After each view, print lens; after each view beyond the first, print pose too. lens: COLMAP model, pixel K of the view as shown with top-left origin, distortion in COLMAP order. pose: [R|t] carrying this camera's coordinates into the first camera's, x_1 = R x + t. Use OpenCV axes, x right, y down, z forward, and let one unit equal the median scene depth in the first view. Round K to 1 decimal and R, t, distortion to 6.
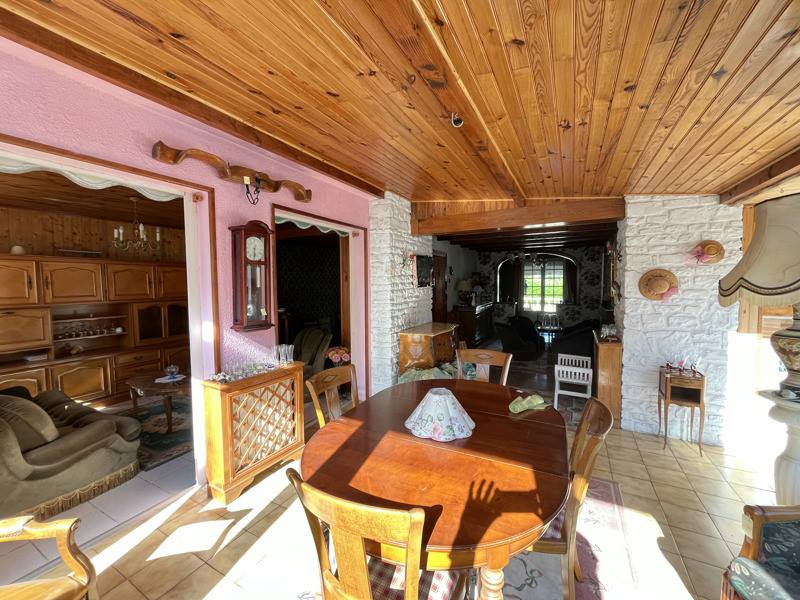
lens RADIAL K [[321.5, 0, 399.5], [0, 321.5, 297.7], [0, 0, 1]] dist [-0.001122, -0.000084]
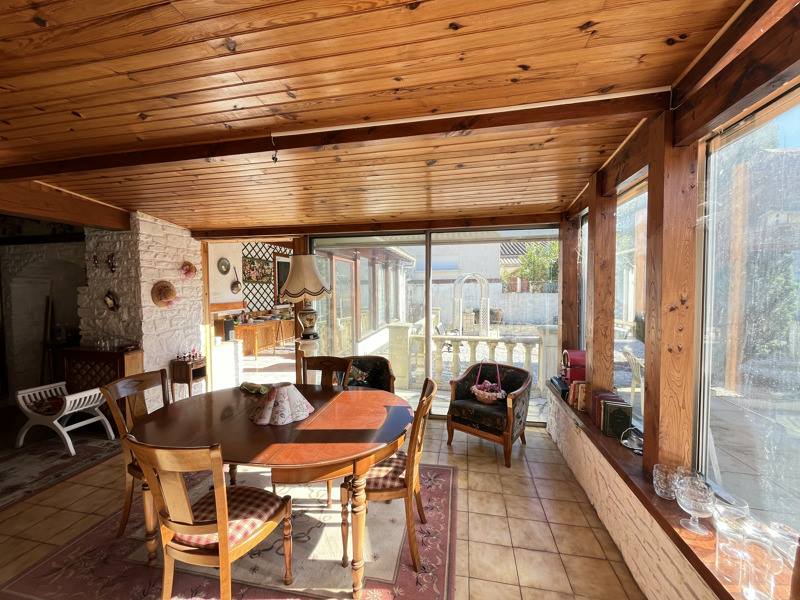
lens RADIAL K [[321.5, 0, 400.0], [0, 321.5, 300.9], [0, 0, 1]] dist [-0.001122, -0.000084]
pose [[-0.286958, -0.031679, 0.957419, -0.624307], [0.055426, 0.997230, 0.049609, -0.025974], [-0.956338, 0.067302, -0.284407, 0.510332]]
